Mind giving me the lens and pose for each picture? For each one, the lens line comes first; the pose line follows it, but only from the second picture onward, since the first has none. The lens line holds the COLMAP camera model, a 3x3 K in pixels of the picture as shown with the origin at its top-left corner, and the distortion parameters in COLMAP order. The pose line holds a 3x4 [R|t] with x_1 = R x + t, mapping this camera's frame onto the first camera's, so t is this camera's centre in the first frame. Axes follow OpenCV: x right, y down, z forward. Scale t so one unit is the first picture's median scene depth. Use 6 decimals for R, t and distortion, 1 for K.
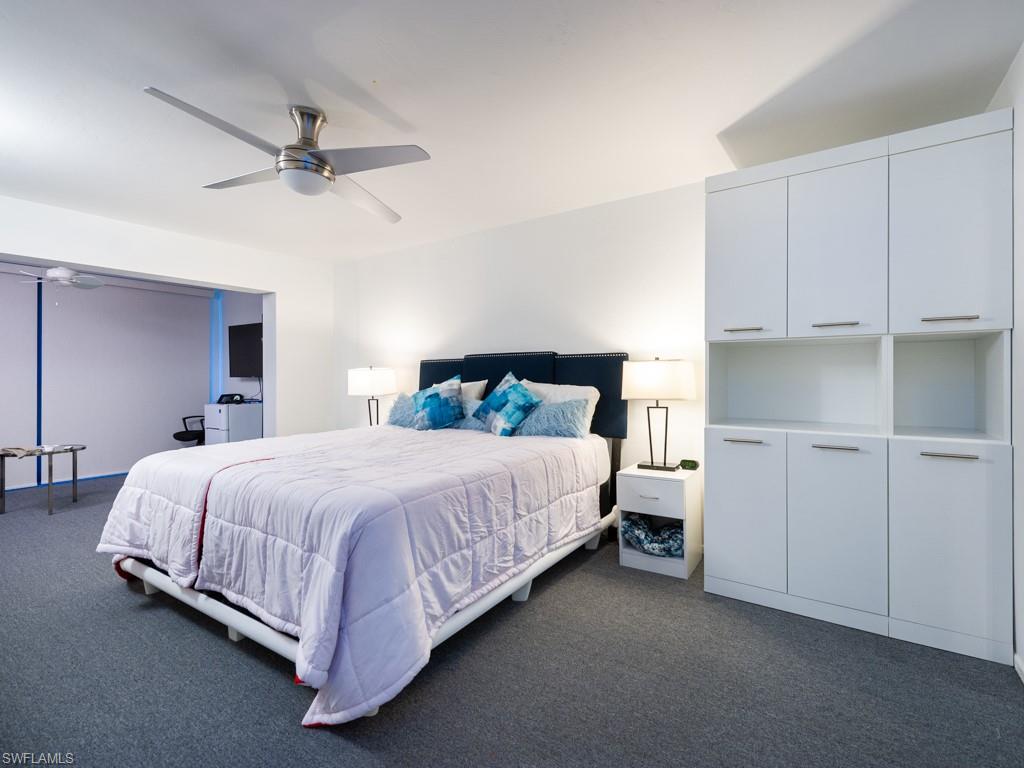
lens RADIAL K [[465.9, 0, 512.9], [0, 465.9, 379.1], [0, 0, 1]] dist [-0.001226, 0.000049]
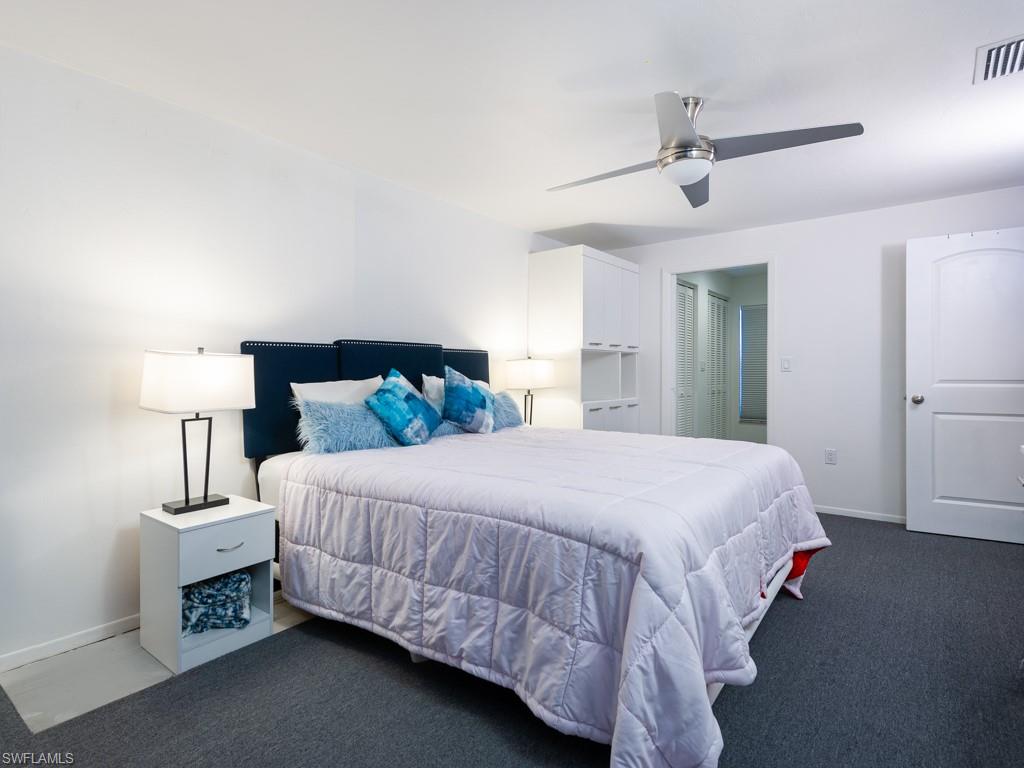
lens RADIAL K [[542.8, 0, 512.3], [0, 542.8, 380.9], [0, 0, 1]] dist [-0.001015, -0.000130]
pose [[0.071156, 0.000616, 0.997465, -1.003081], [0.018377, 0.999829, -0.001929, 0.017792], [-0.997296, 0.018468, 0.071133, 0.801998]]
